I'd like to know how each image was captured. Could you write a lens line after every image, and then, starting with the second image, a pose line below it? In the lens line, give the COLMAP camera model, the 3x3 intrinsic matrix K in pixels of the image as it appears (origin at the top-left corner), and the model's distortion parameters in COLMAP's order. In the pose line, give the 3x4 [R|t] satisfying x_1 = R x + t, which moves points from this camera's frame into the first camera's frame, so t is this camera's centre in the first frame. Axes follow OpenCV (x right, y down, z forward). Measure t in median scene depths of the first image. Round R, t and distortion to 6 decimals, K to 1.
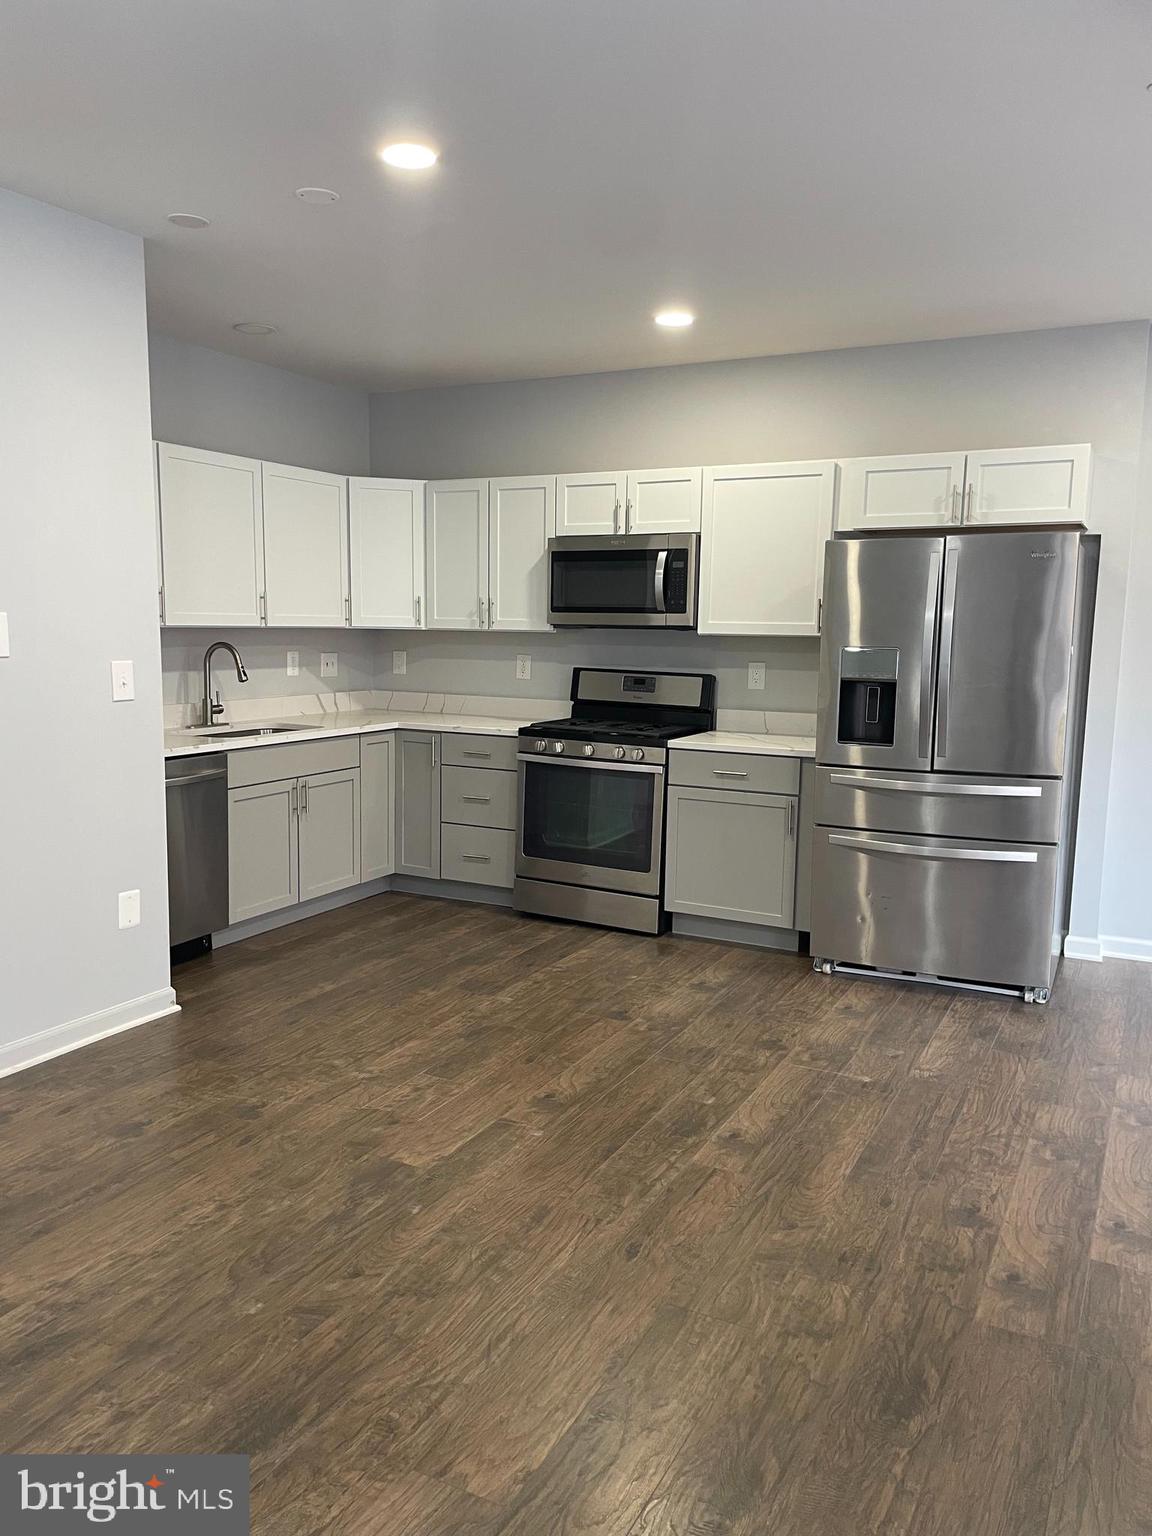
lens RADIAL K [[1167.3, 0, 582.5], [0, 1167.3, 769.6], [0, 0, 1]] dist [0.091575, -0.093389]
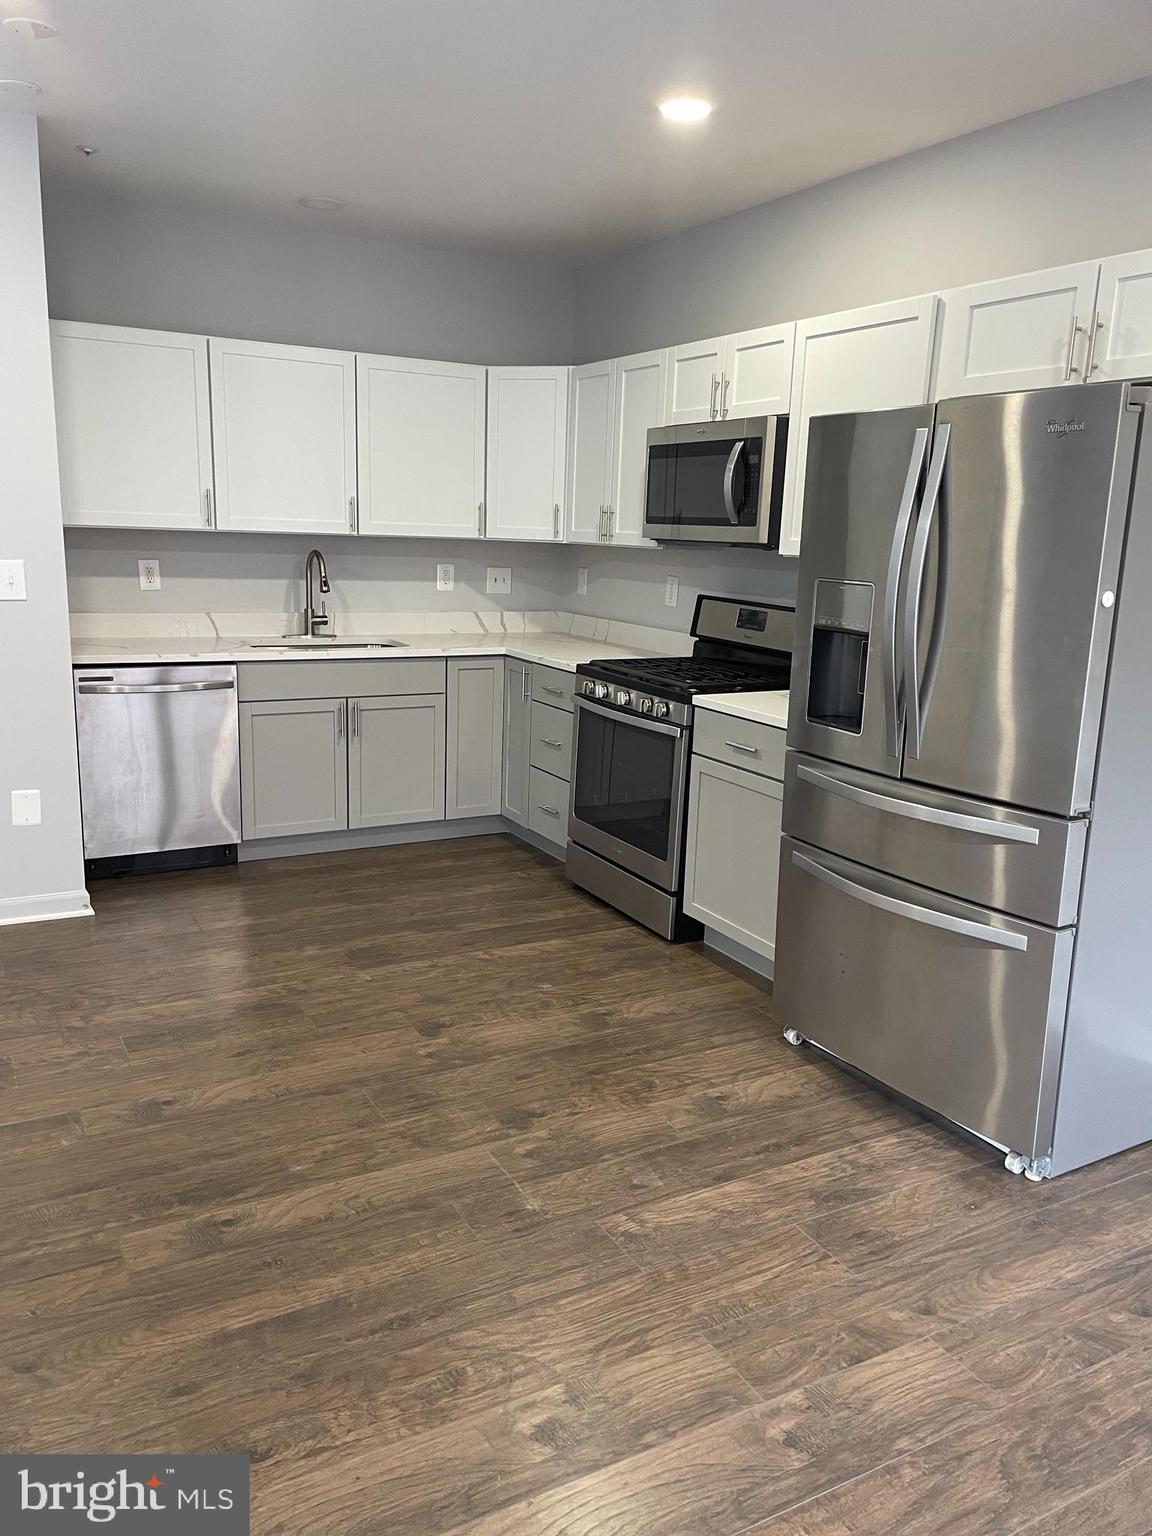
lens RADIAL K [[1164.8, 0, 577.4], [0, 1164.8, 783.4], [0, 0, 1]] dist [0.068532, -0.088614]
pose [[0.828334, 0.134760, -0.543786, 0.420796], [-0.092033, 0.990184, 0.105193, -0.039987], [0.552624, -0.037089, 0.832605, 0.314447]]
